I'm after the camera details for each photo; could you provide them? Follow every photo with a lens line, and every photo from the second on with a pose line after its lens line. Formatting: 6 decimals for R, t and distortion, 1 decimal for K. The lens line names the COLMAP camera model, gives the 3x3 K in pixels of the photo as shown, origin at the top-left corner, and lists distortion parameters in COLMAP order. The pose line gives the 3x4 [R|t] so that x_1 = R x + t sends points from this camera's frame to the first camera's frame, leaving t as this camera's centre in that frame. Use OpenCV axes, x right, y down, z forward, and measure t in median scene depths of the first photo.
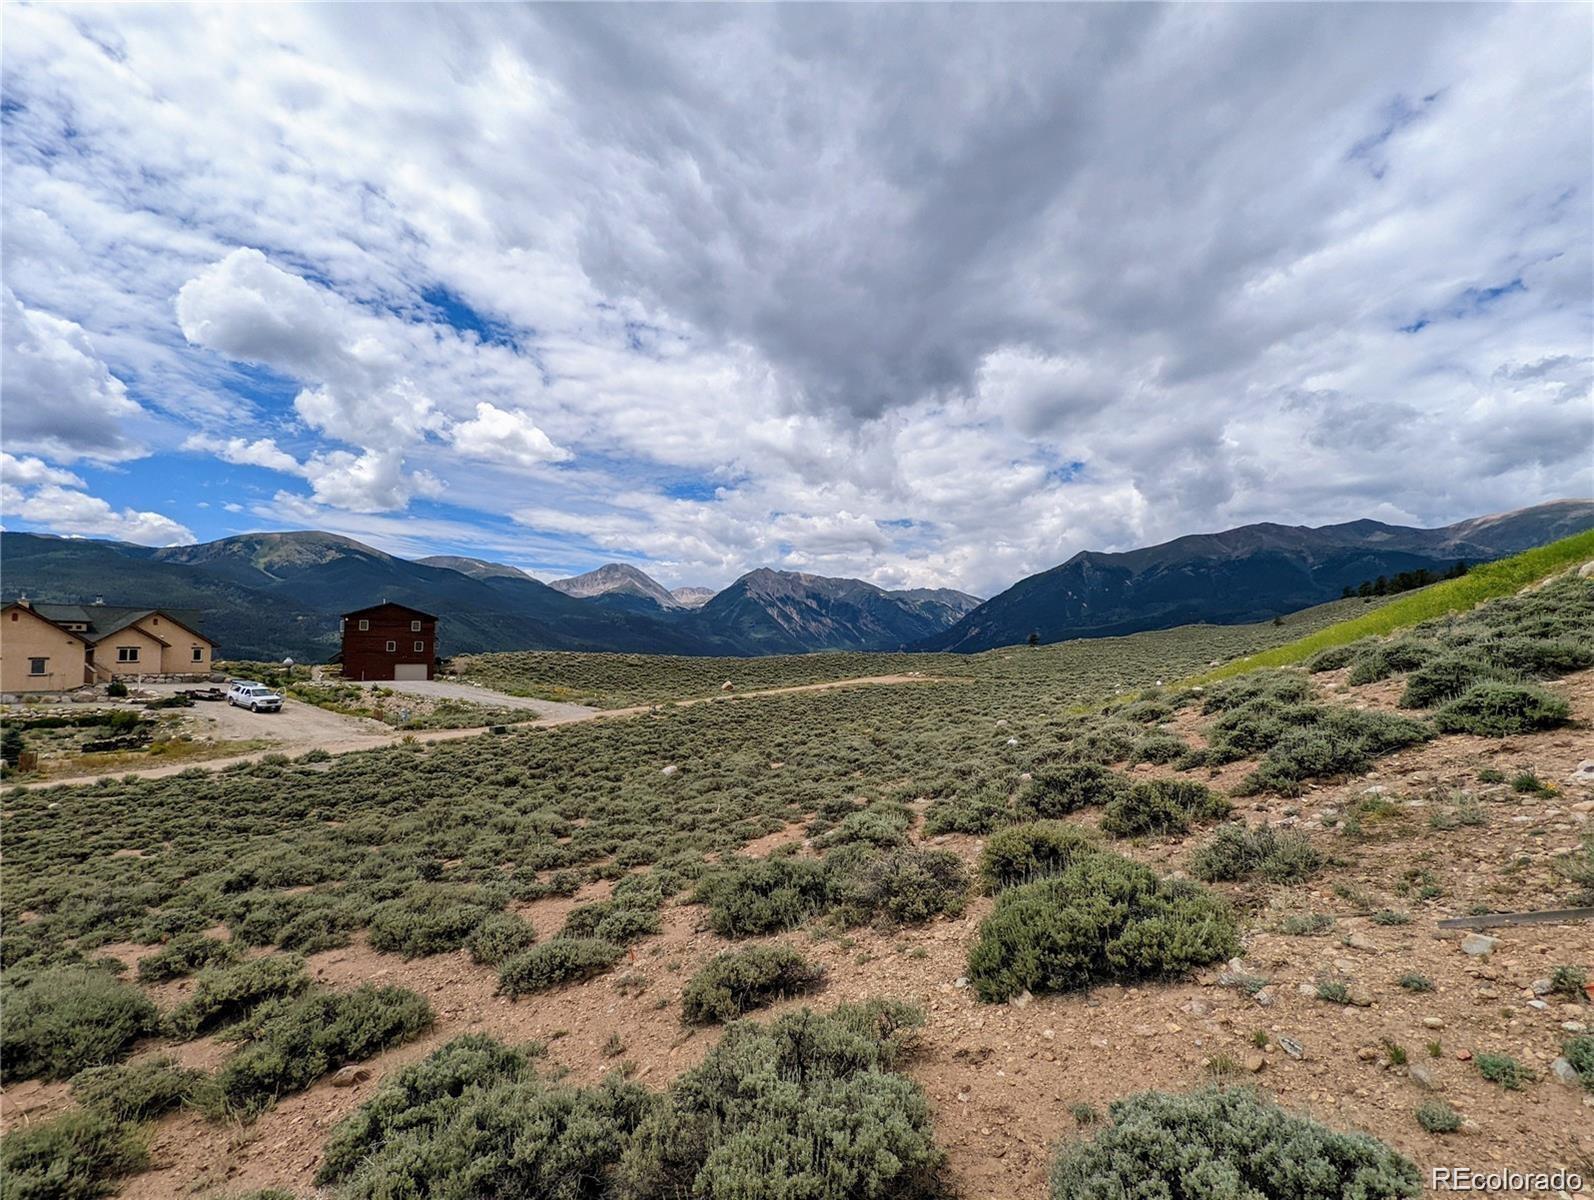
lens RADIAL K [[758.5, 0, 801.1], [0, 758.5, 594.8], [0, 0, 1]] dist [0.016414, -0.007025]
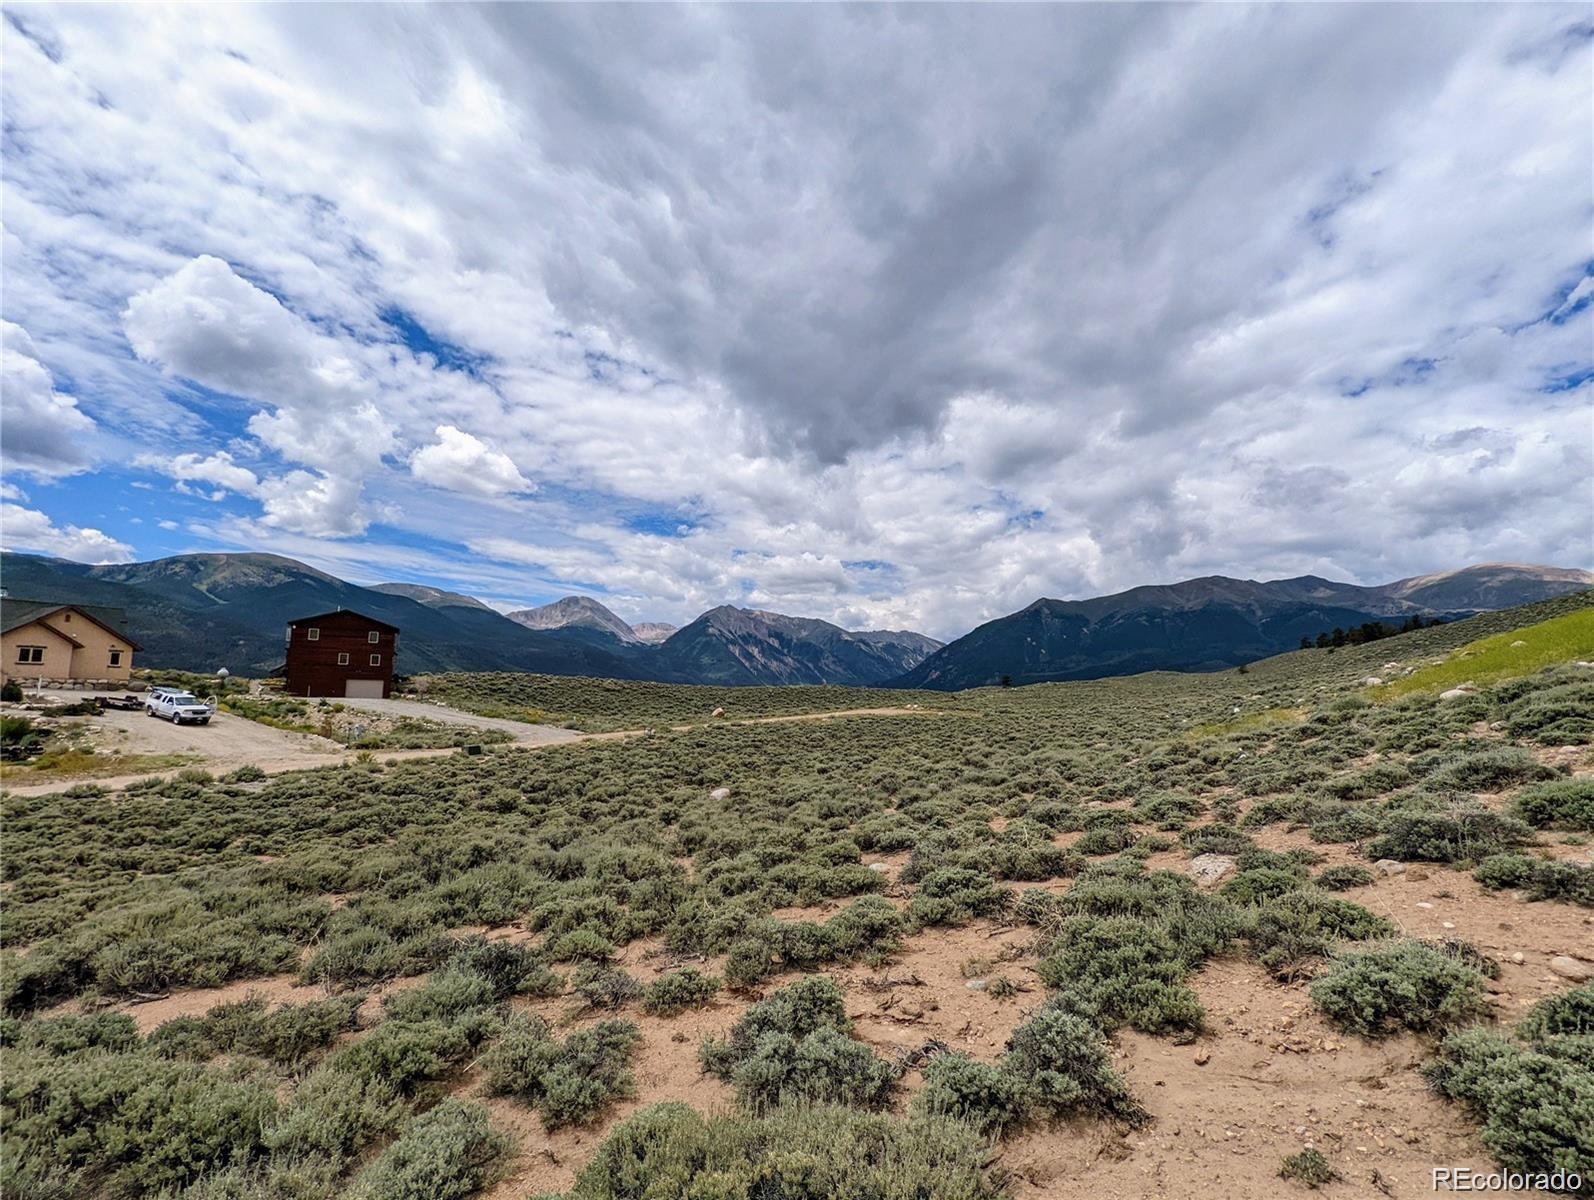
lens RADIAL K [[758.5, 0, 796.6], [0, 758.5, 616.5], [0, 0, 1]] dist [0.016414, -0.007025]
pose [[0.998647, 0.027541, 0.044119, -0.058231], [-0.026526, 0.999373, -0.023436, 0.029574], [-0.044737, 0.022234, 0.998751, 0.098923]]
